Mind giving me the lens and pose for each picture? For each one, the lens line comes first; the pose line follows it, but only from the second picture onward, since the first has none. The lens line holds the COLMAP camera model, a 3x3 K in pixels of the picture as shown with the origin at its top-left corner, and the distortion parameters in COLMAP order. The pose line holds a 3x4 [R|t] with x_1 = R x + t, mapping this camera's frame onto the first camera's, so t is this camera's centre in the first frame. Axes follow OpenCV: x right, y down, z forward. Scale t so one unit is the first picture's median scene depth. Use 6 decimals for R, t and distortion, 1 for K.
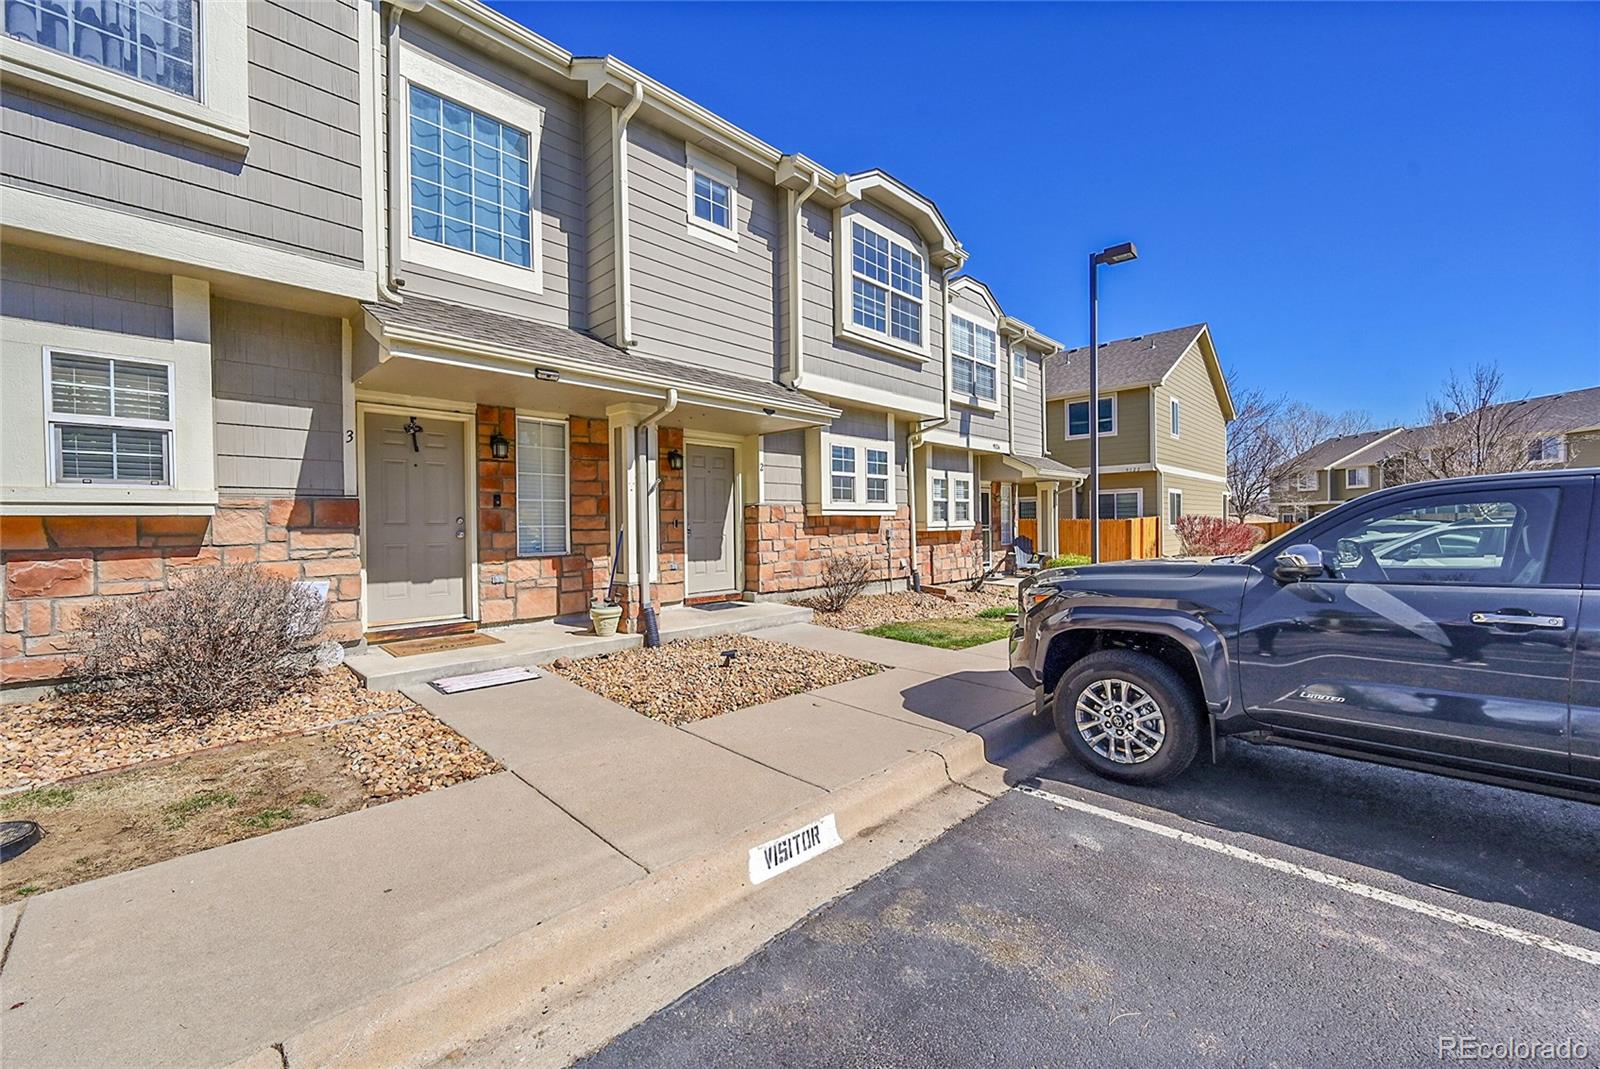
lens RADIAL K [[641.8, 0, 799.4], [0, 641.8, 528.8], [0, 0, 1]] dist [-0.002533, 0.000535]
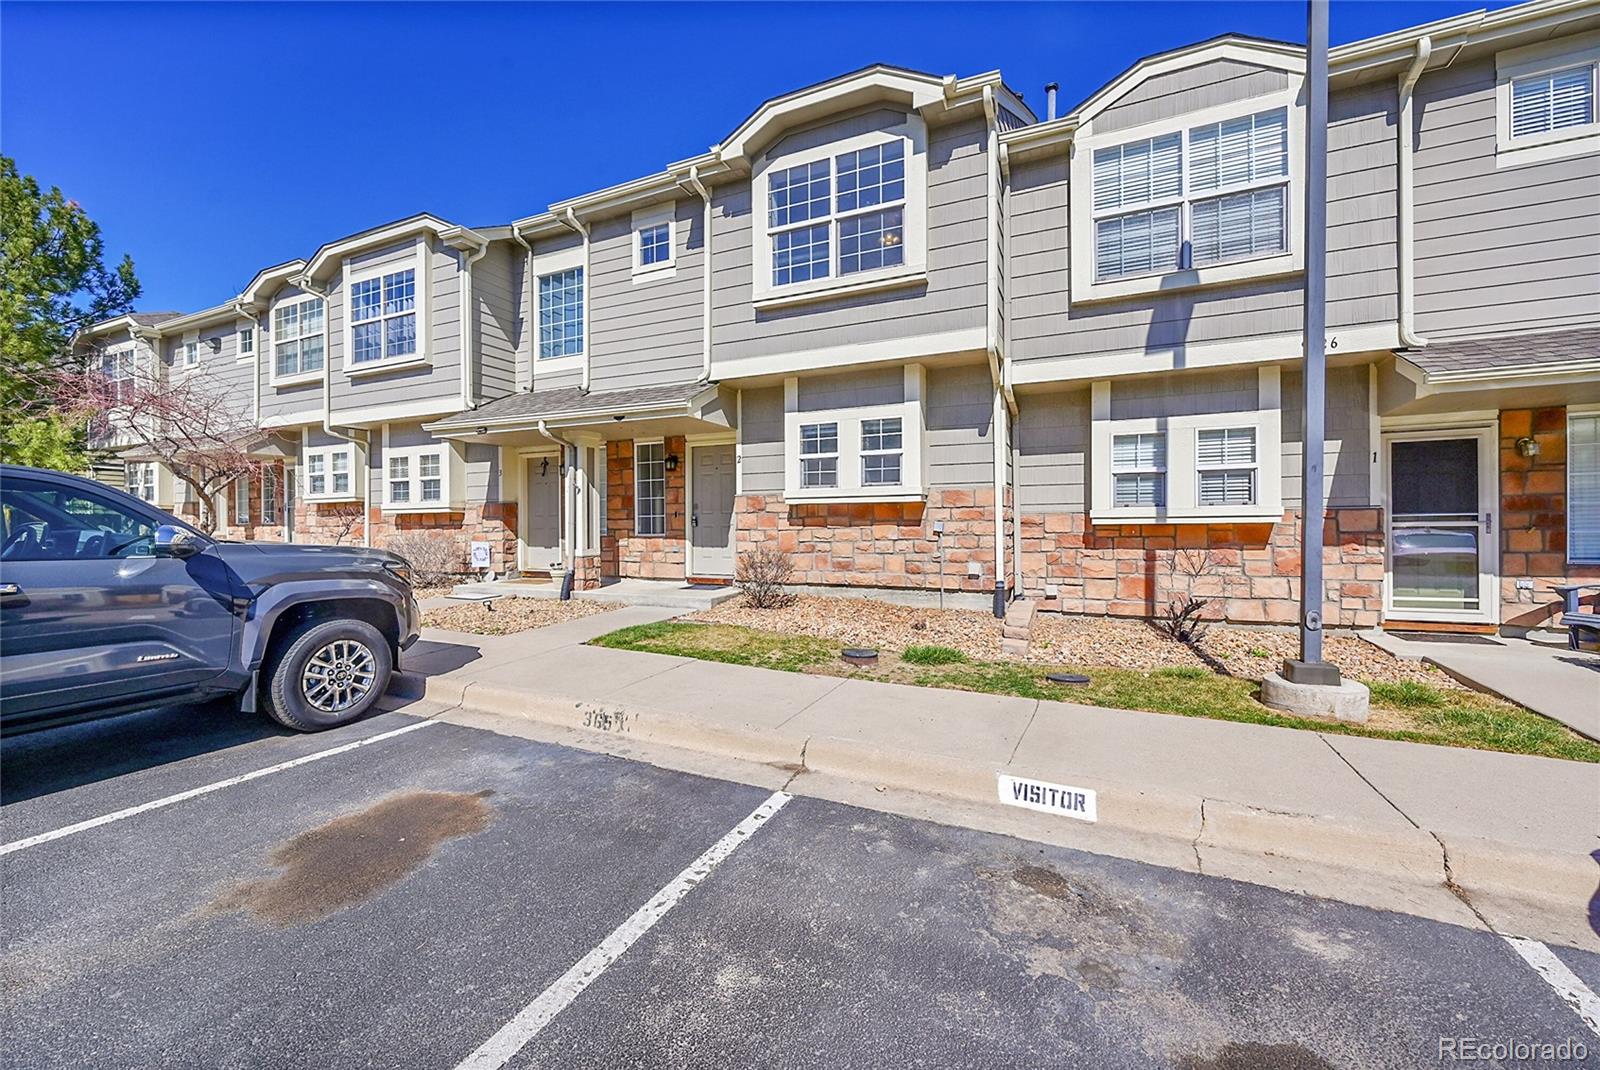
lens RADIAL K [[641.8, 0, 794.8], [0, 641.8, 528.5], [0, 0, 1]] dist [-0.002533, 0.000535]
pose [[0.326861, 0.013362, -0.944978, 0.878162], [-0.004975, 0.999911, 0.012419, 0.001918], [0.945059, 0.000642, 0.326898, 0.691883]]
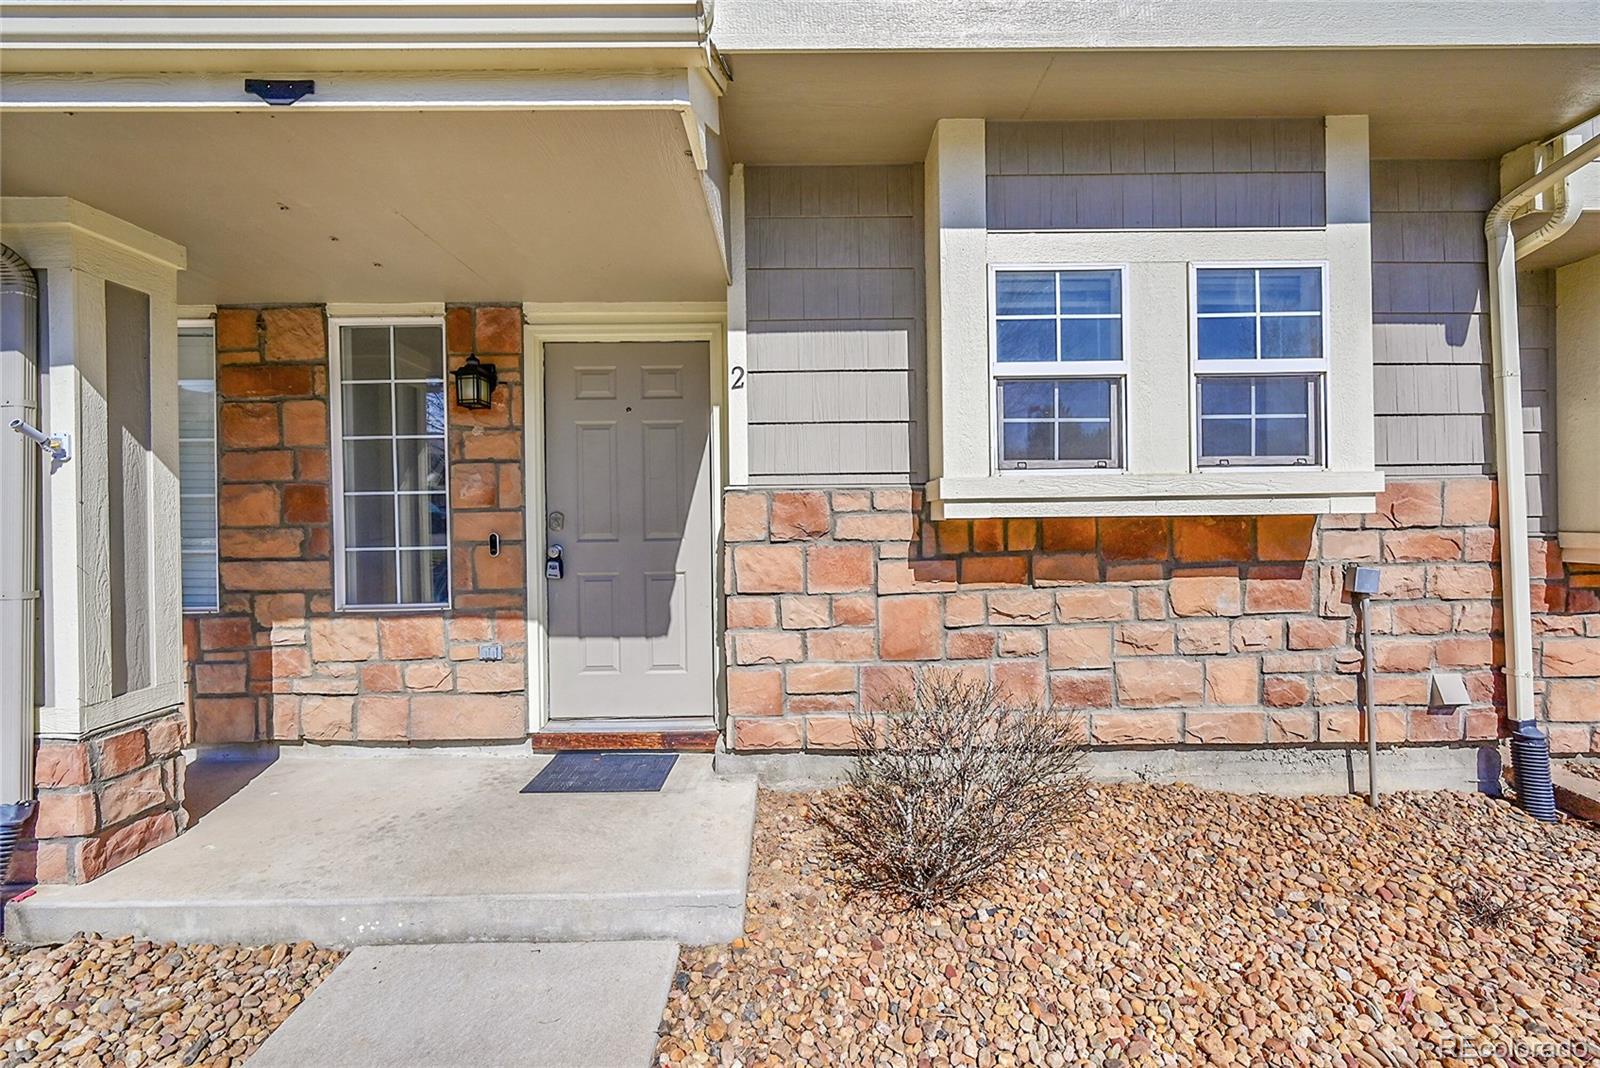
lens RADIAL K [[641.8, 0, 807.3], [0, 641.8, 525.3], [0, 0, 1]] dist [-0.002533, 0.000535]
pose [[0.701054, 0.007483, -0.713069, 0.191687], [-0.000739, 0.999952, 0.009768, -0.020230], [0.713108, -0.006321, 0.701026, 0.731422]]
